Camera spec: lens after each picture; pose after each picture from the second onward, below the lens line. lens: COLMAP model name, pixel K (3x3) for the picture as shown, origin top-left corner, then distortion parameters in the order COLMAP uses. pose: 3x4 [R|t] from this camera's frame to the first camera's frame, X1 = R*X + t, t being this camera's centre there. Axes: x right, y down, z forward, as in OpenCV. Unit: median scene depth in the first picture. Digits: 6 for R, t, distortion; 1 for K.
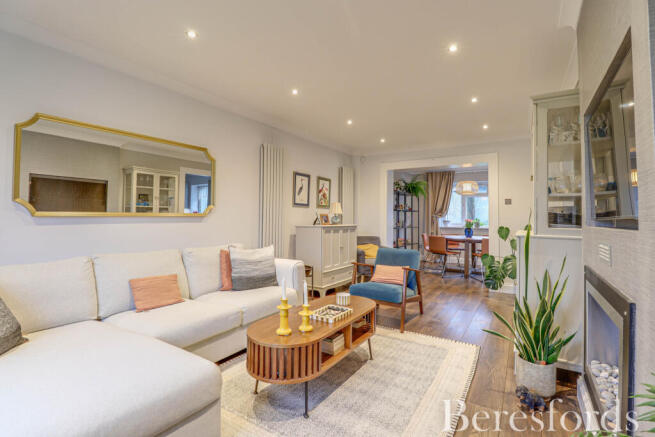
lens RADIAL K [[304.0, 0, 329.8], [0, 304.0, 207.7], [0, 0, 1]] dist [-0.001156, -0.013343]
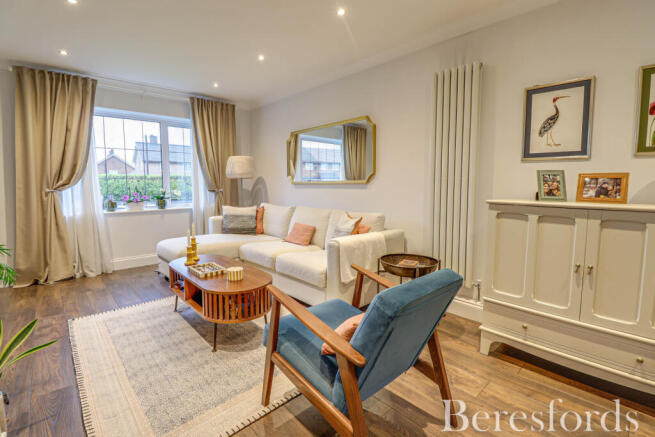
lens RADIAL K [[304.0, 0, 329.8], [0, 304.0, 207.7], [0, 0, 1]] dist [-0.001156, -0.013343]
pose [[-0.248080, 0.075853, -0.965765, 0.443368], [0.034748, 0.996985, 0.069379, 0.027140], [0.968116, -0.016347, -0.249968, 0.801188]]
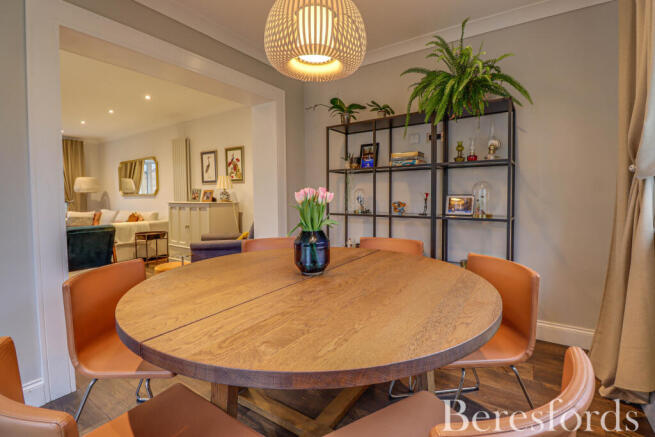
lens RADIAL K [[304.0, 0, 329.8], [0, 304.0, 207.7], [0, 0, 1]] dist [-0.001156, -0.013343]
pose [[-0.016315, 0.038810, -0.999113, 0.961689], [0.044584, 0.998281, 0.038049, 0.058941], [0.998872, -0.043923, -0.018017, 1.453285]]
